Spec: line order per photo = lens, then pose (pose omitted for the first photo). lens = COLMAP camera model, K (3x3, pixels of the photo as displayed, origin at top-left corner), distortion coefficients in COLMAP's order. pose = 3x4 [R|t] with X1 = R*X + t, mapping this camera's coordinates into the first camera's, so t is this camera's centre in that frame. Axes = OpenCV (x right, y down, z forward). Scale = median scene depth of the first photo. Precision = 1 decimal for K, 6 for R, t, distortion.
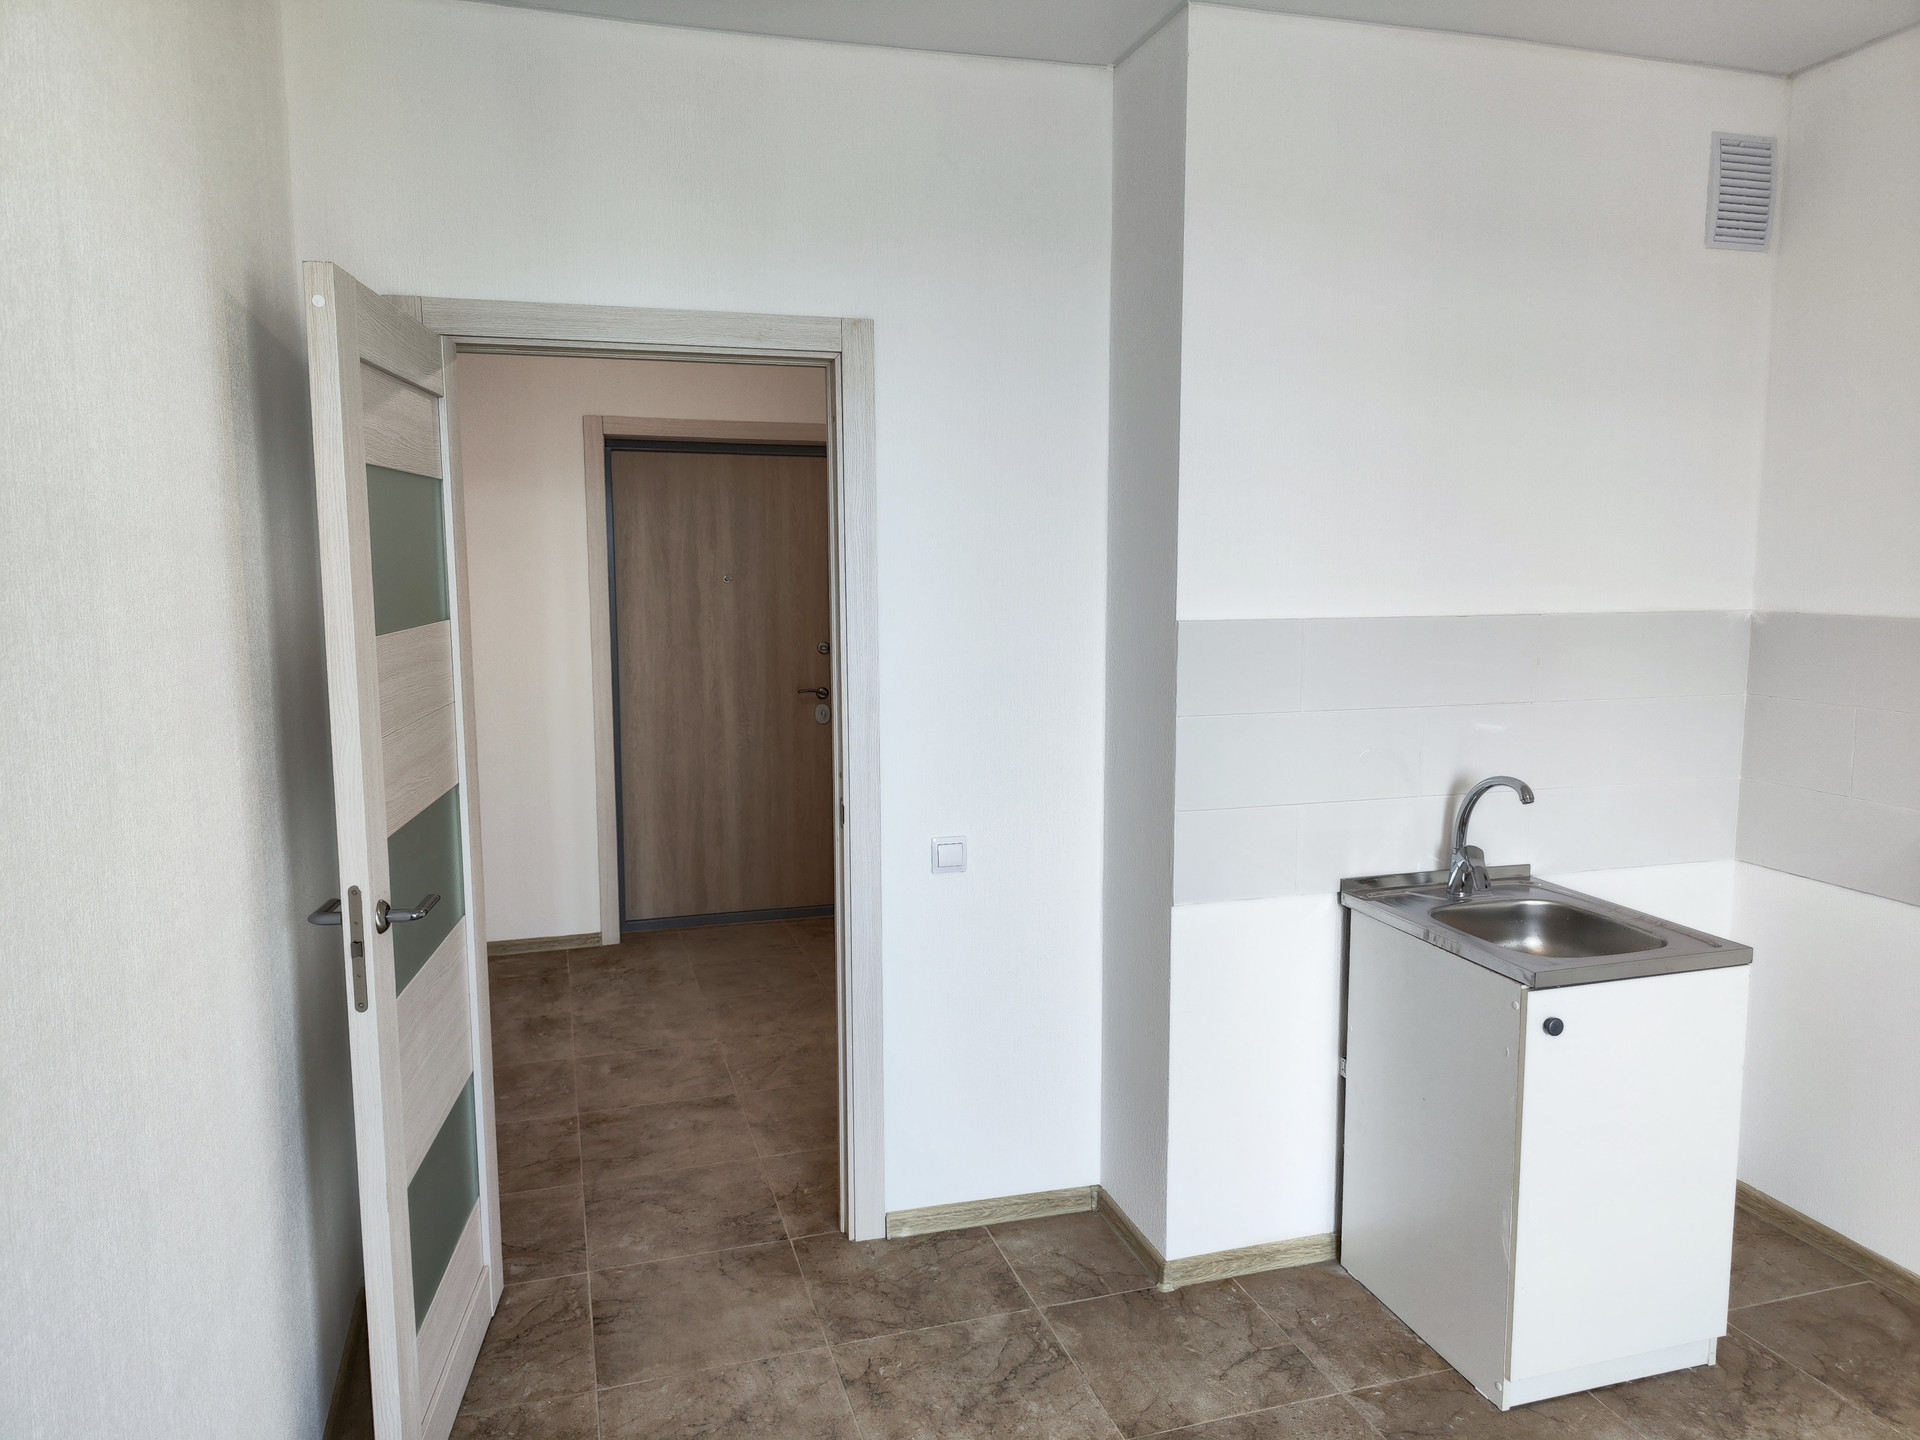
lens RADIAL K [[1349.9, 0, 960.0], [0, 1349.9, 720.0], [0, 0, 1]] dist [0.026033, -0.005269]
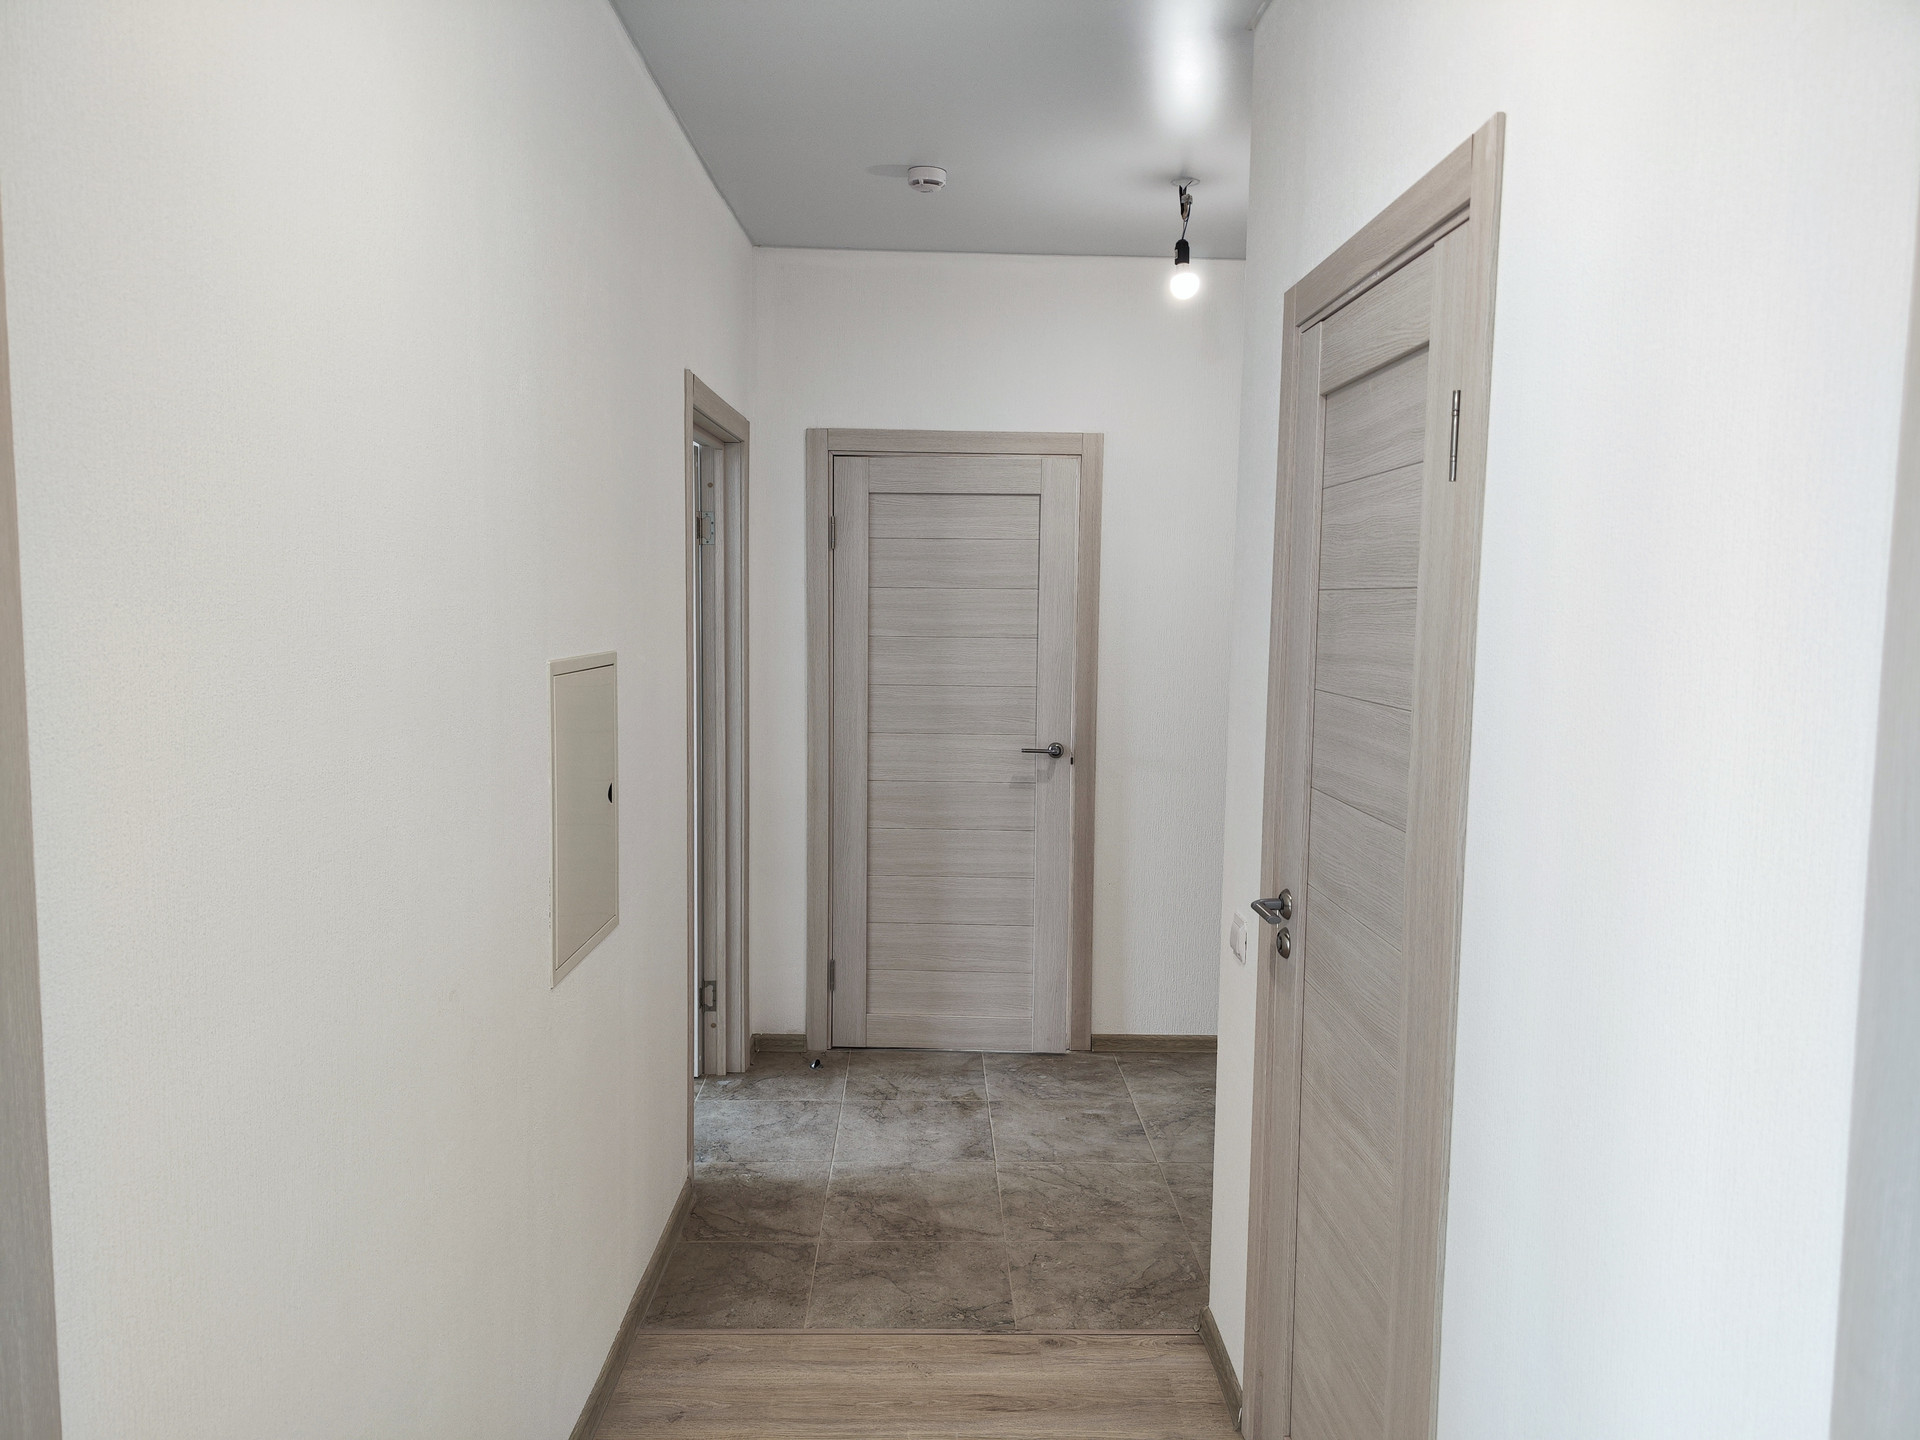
lens RADIAL K [[1349.9, 0, 960.0], [0, 1349.9, 720.0], [0, 0, 1]] dist [0.026033, -0.005269]
pose [[-0.261974, 0.101982, -0.959671, 0.810560], [-0.129627, 0.981672, 0.139706, -0.173834], [0.956330, 0.160999, -0.243953, 1.320298]]
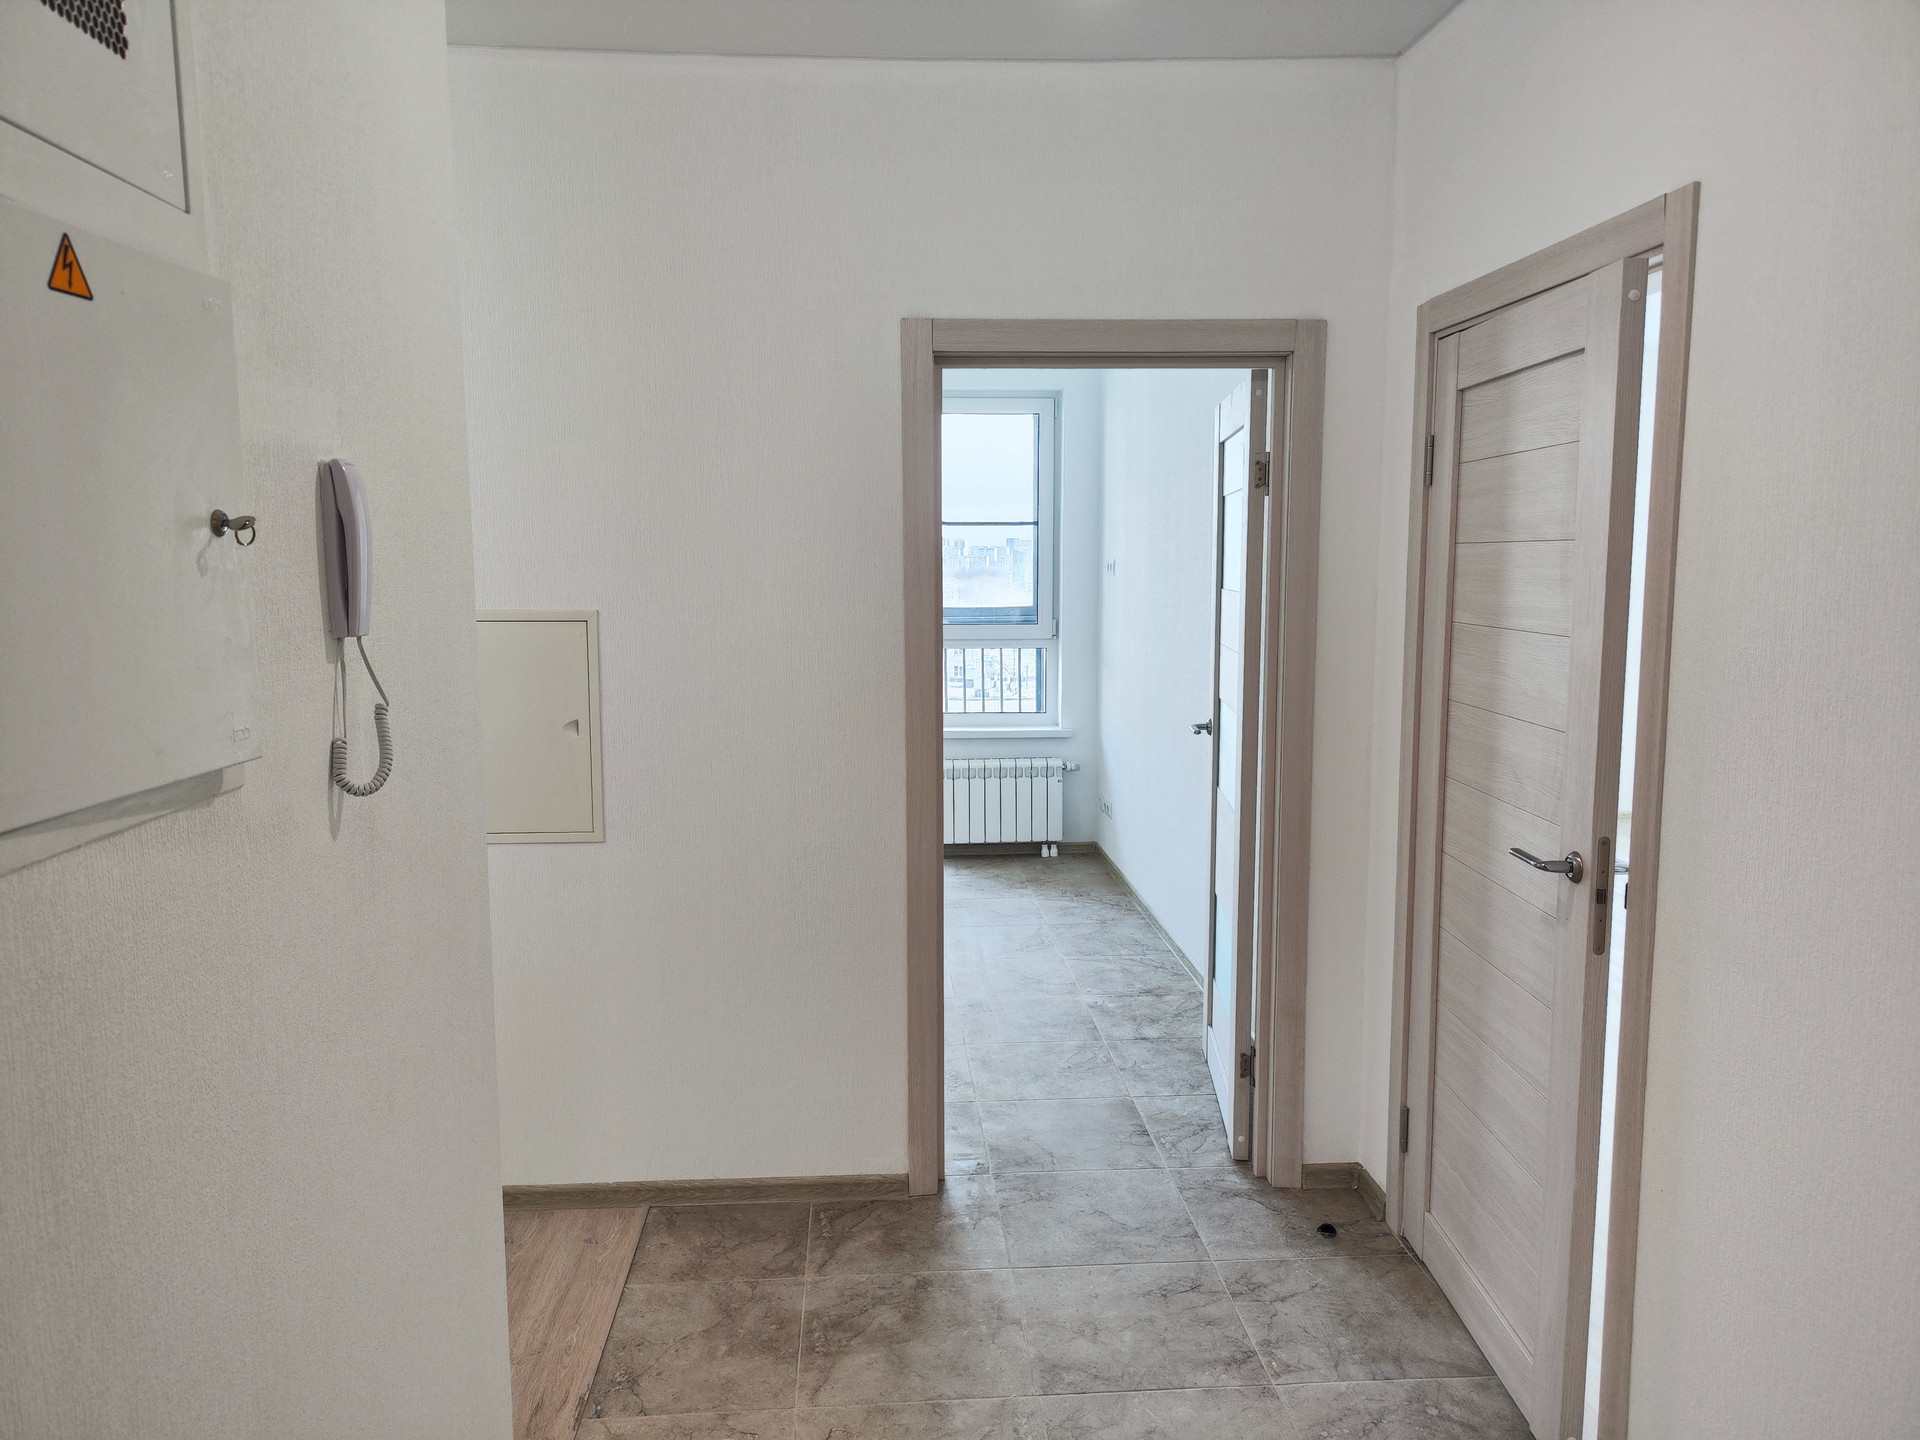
lens RADIAL K [[1349.9, 0, 960.0], [0, 1349.9, 720.0], [0, 0, 1]] dist [0.026033, -0.005269]
pose [[-0.974207, -0.008010, 0.225515, -0.309003], [0.047531, 0.969665, 0.239771, -0.211750], [-0.220594, 0.244306, -0.944274, 1.749267]]
